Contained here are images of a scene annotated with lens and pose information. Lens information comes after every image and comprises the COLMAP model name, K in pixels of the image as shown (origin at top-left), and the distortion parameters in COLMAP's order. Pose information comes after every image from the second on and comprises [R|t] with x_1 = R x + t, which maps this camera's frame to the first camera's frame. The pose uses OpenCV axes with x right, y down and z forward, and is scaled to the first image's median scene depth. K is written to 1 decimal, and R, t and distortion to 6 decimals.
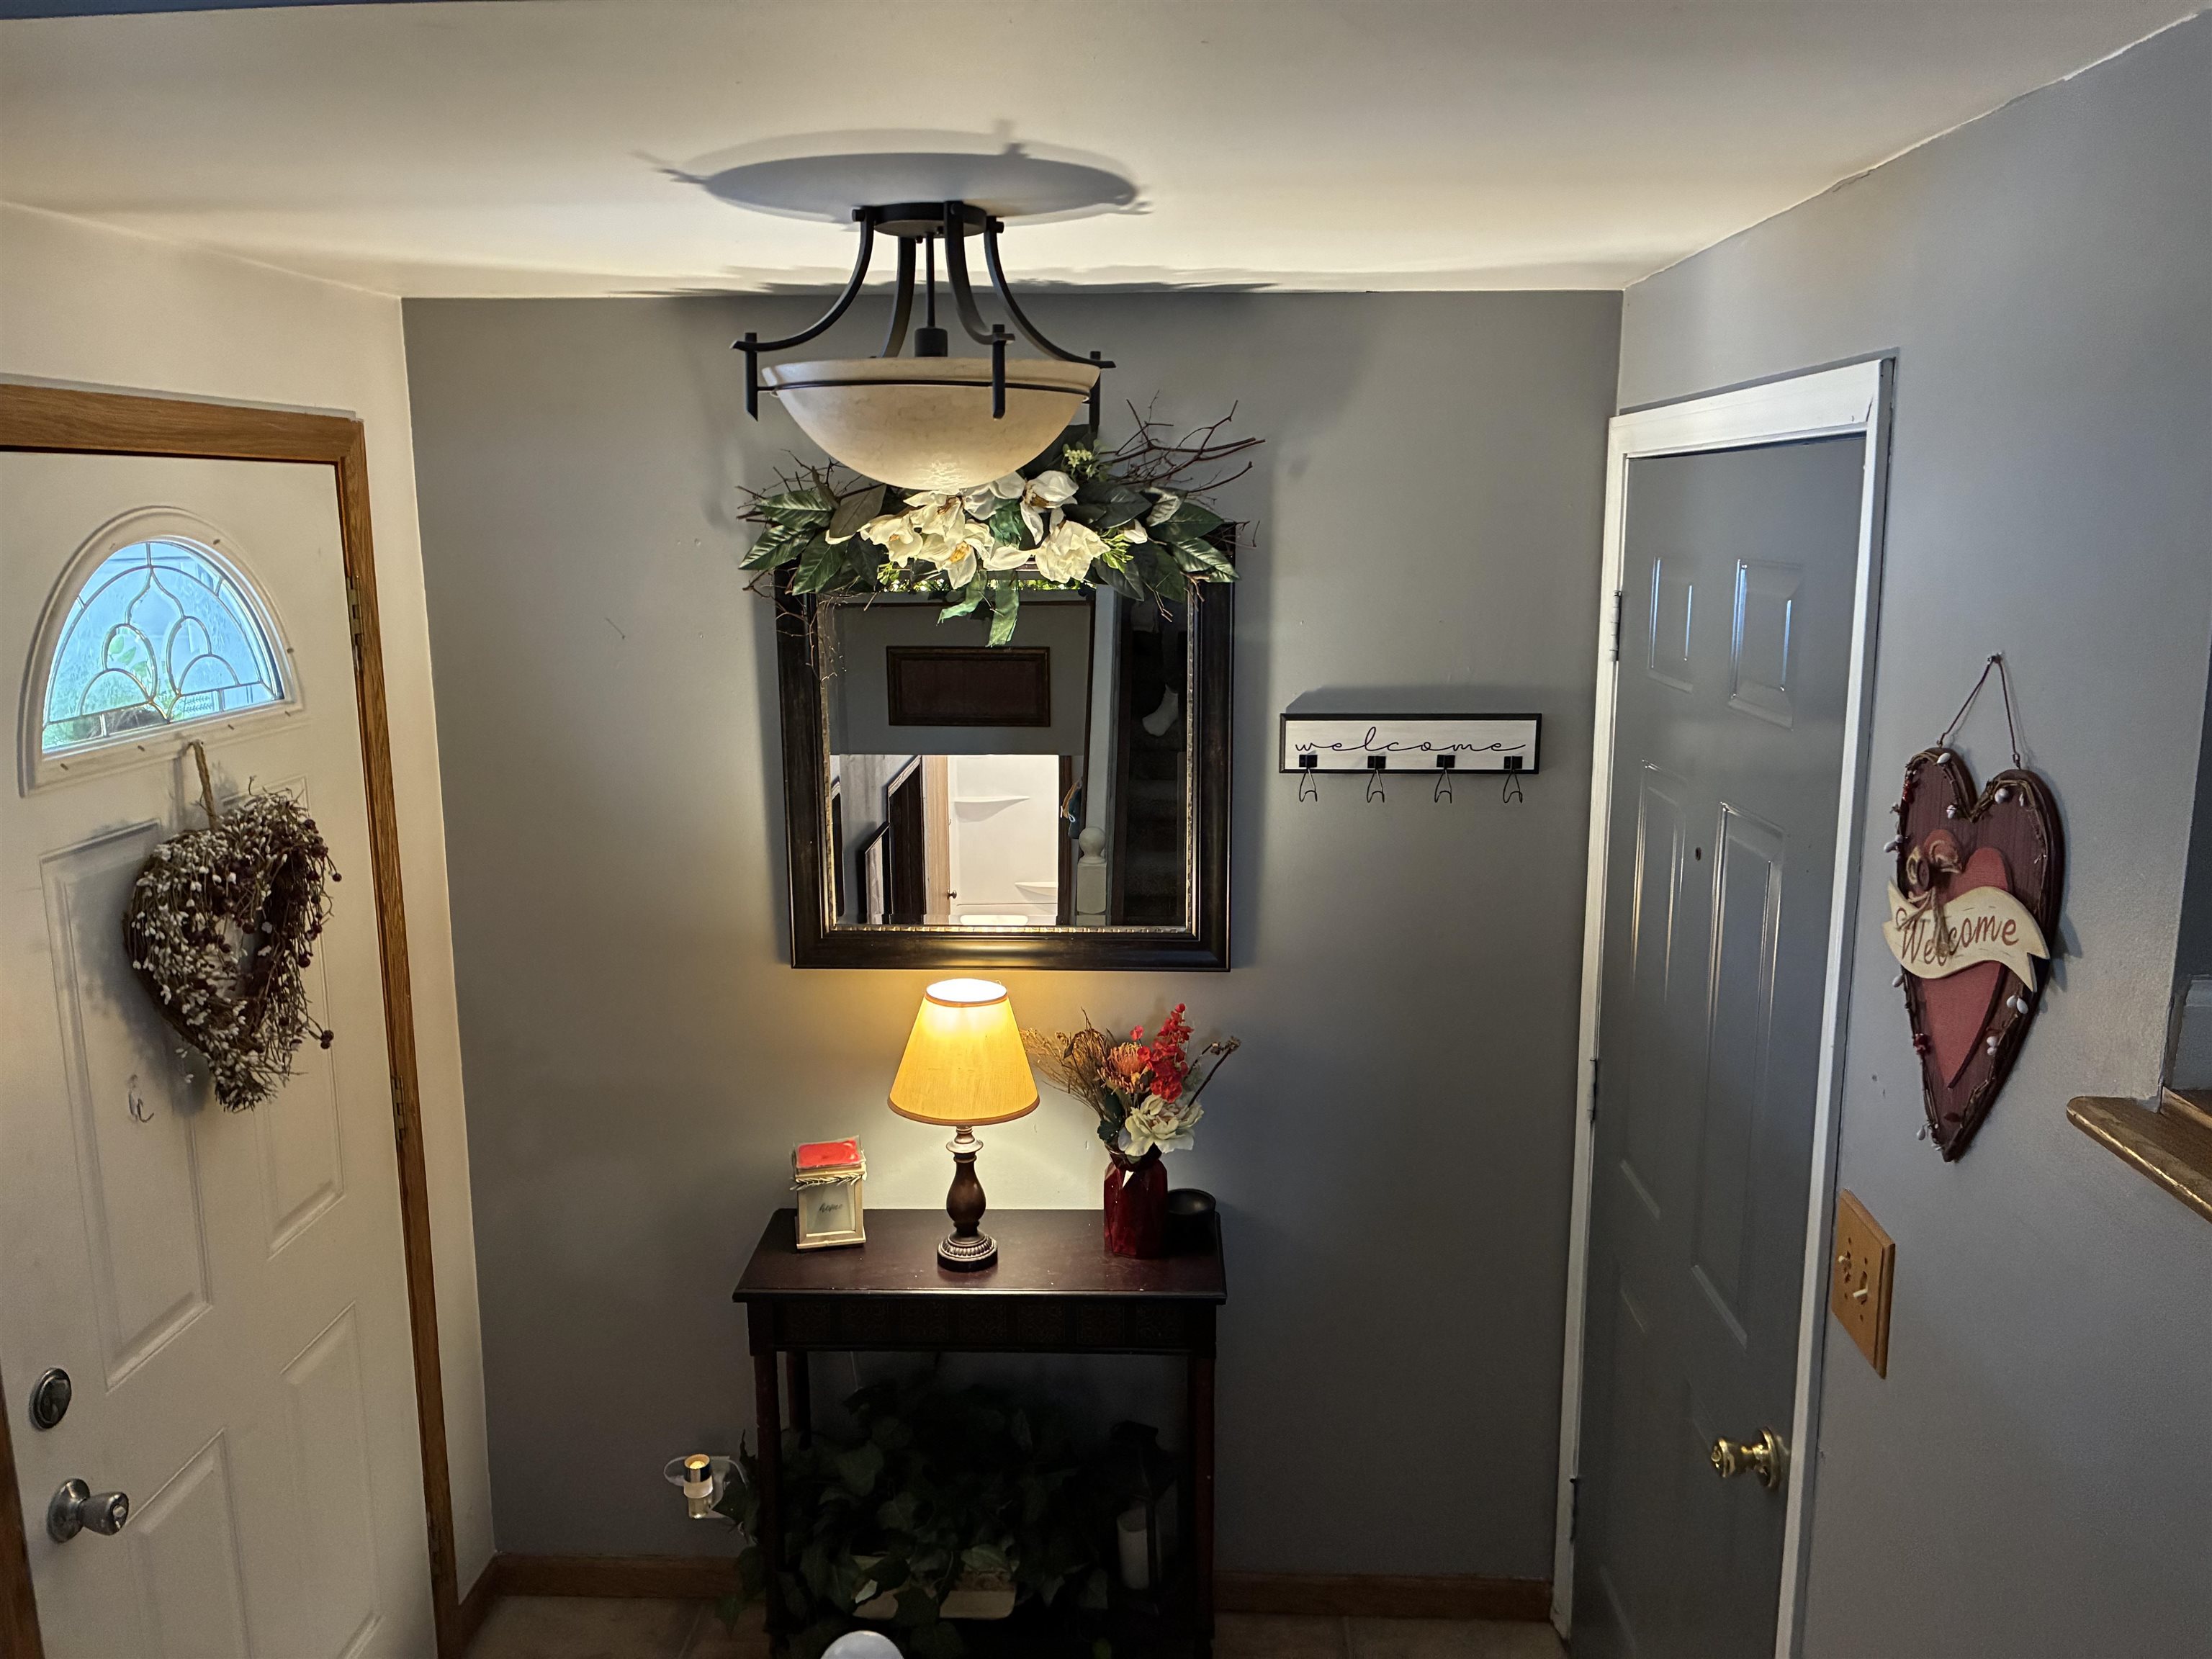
lens RADIAL K [[1680.1, 0, 1106.8], [0, 1680.1, 826.5], [0, 0, 1]] dist [0.049018, -0.047294]
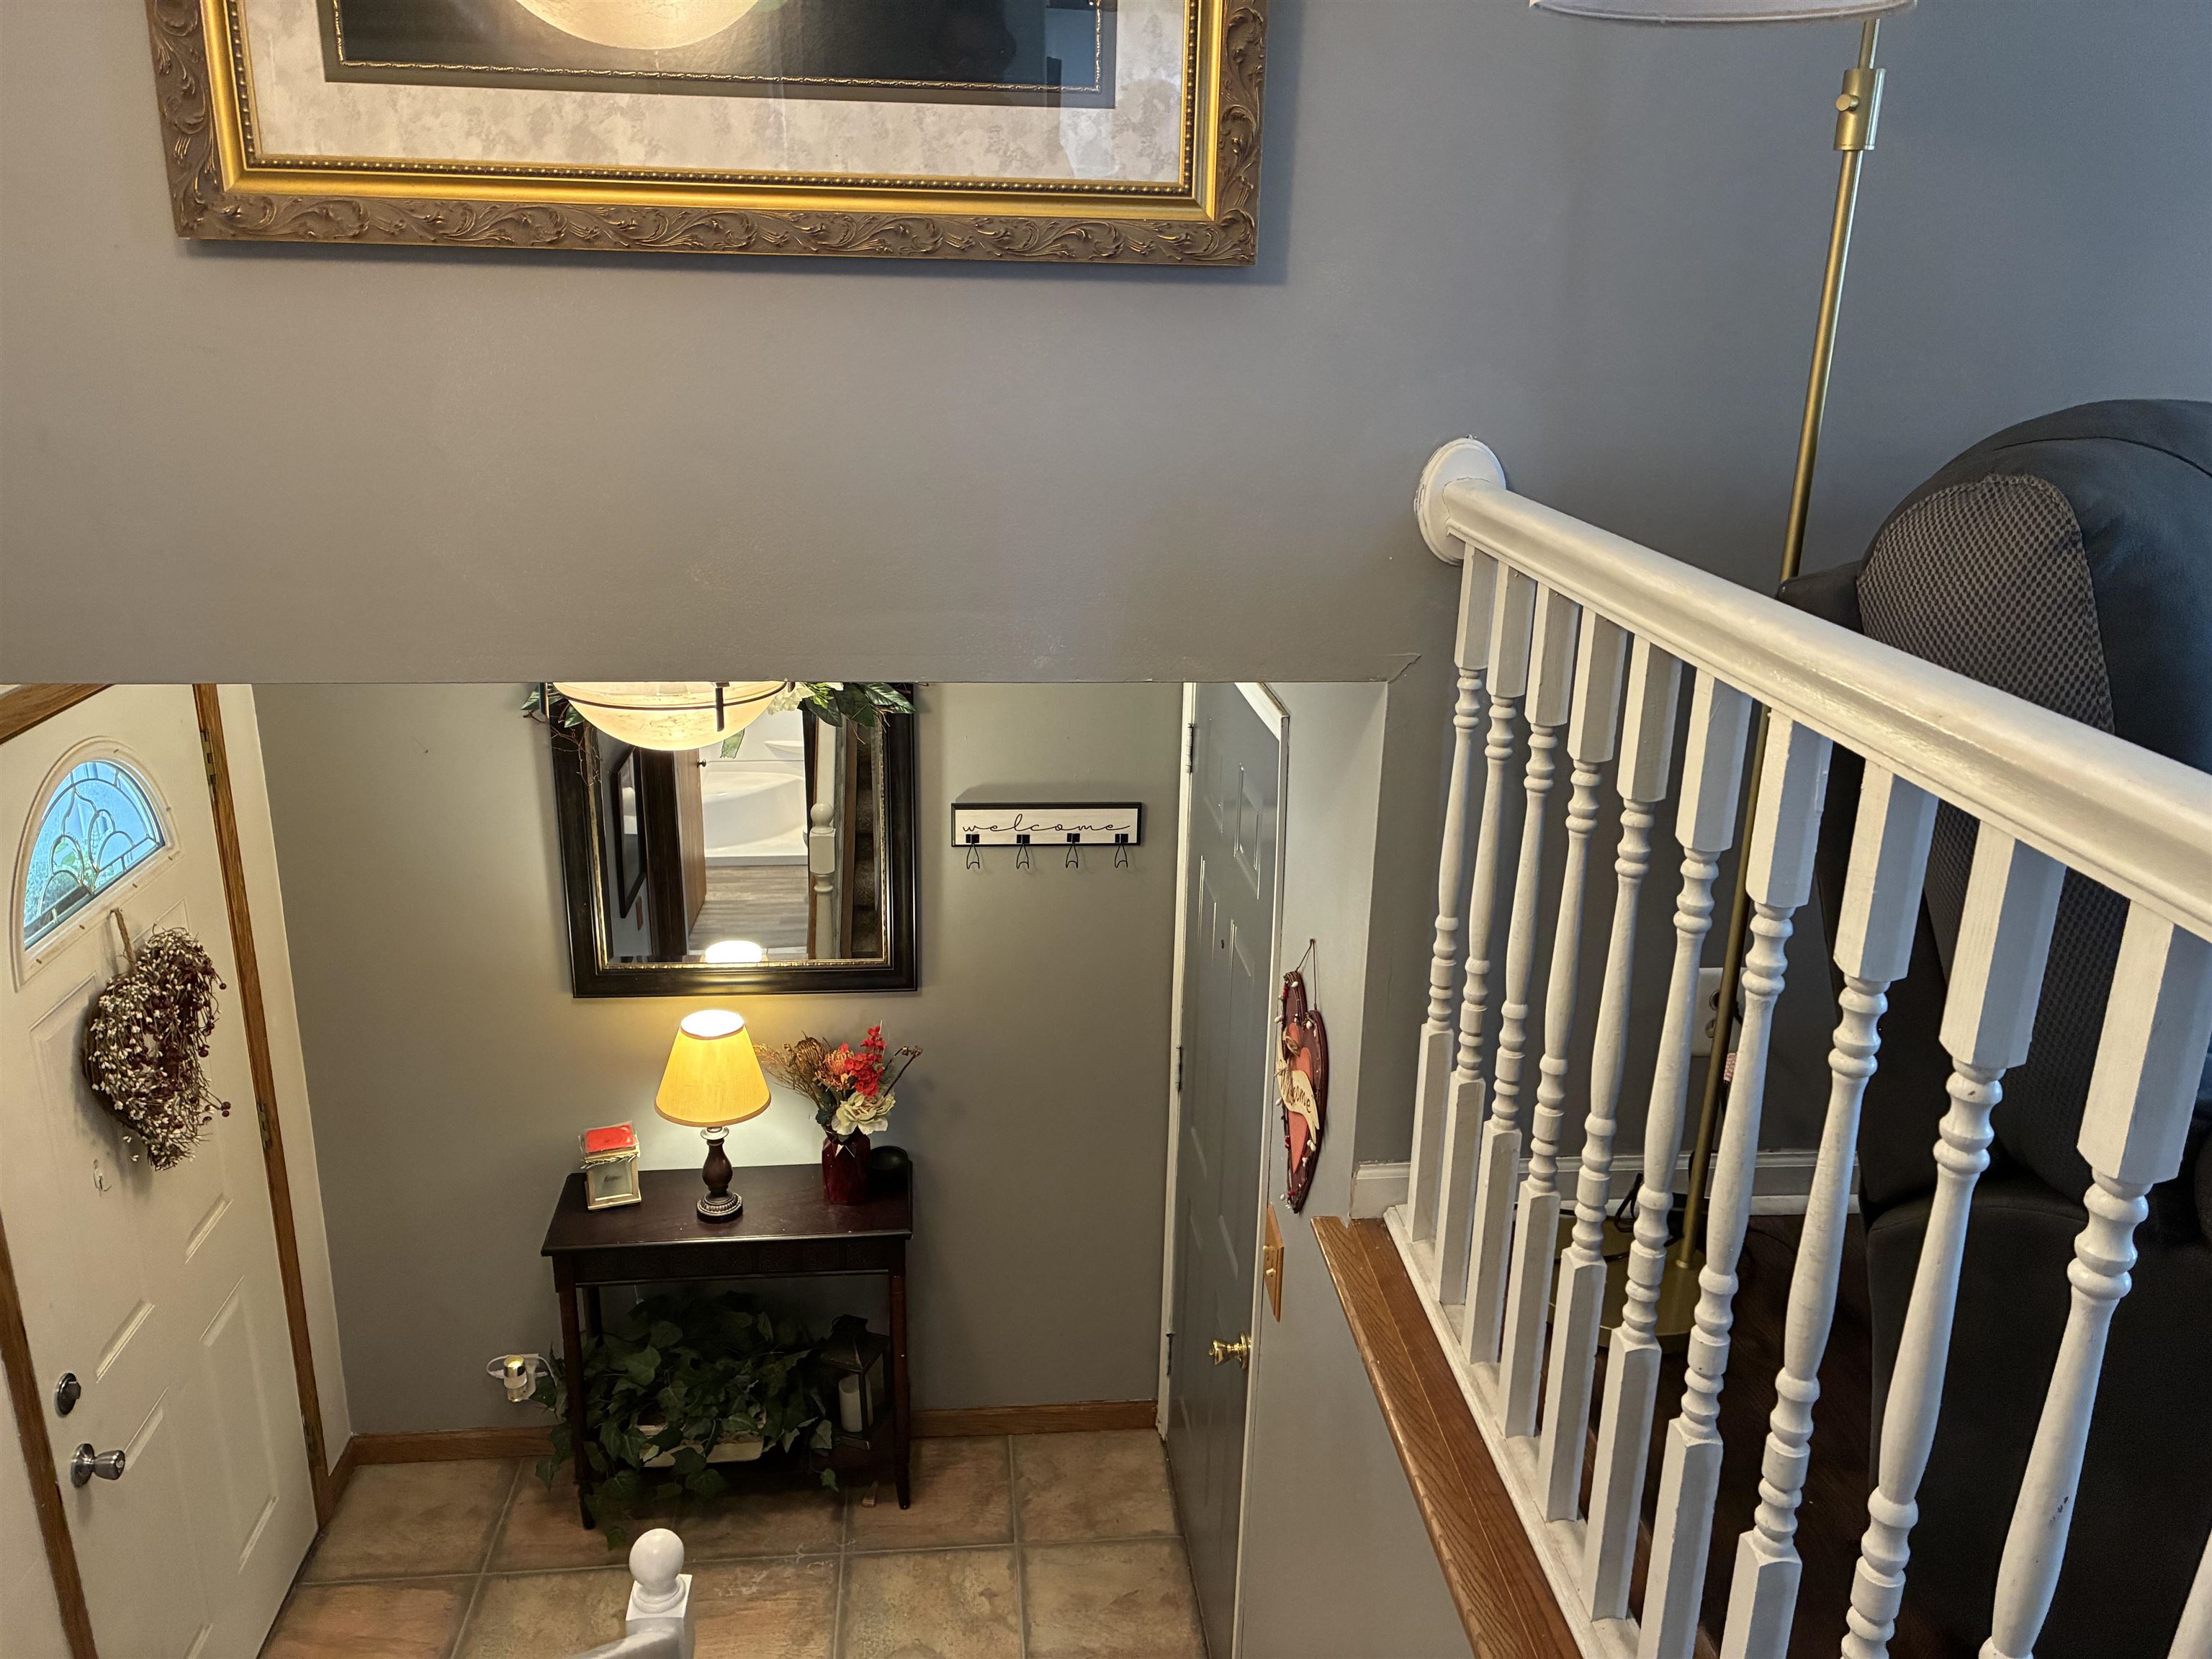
lens RADIAL K [[1680.1, 0, 1105.6], [0, 1680.1, 828.4], [0, 0, 1]] dist [0.049018, -0.047294]
pose [[0.990146, -0.018638, 0.138793, 0.040371], [0.000241, 0.991329, 0.131401, -0.223439], [-0.140038, -0.130073, 0.981565, -0.323136]]
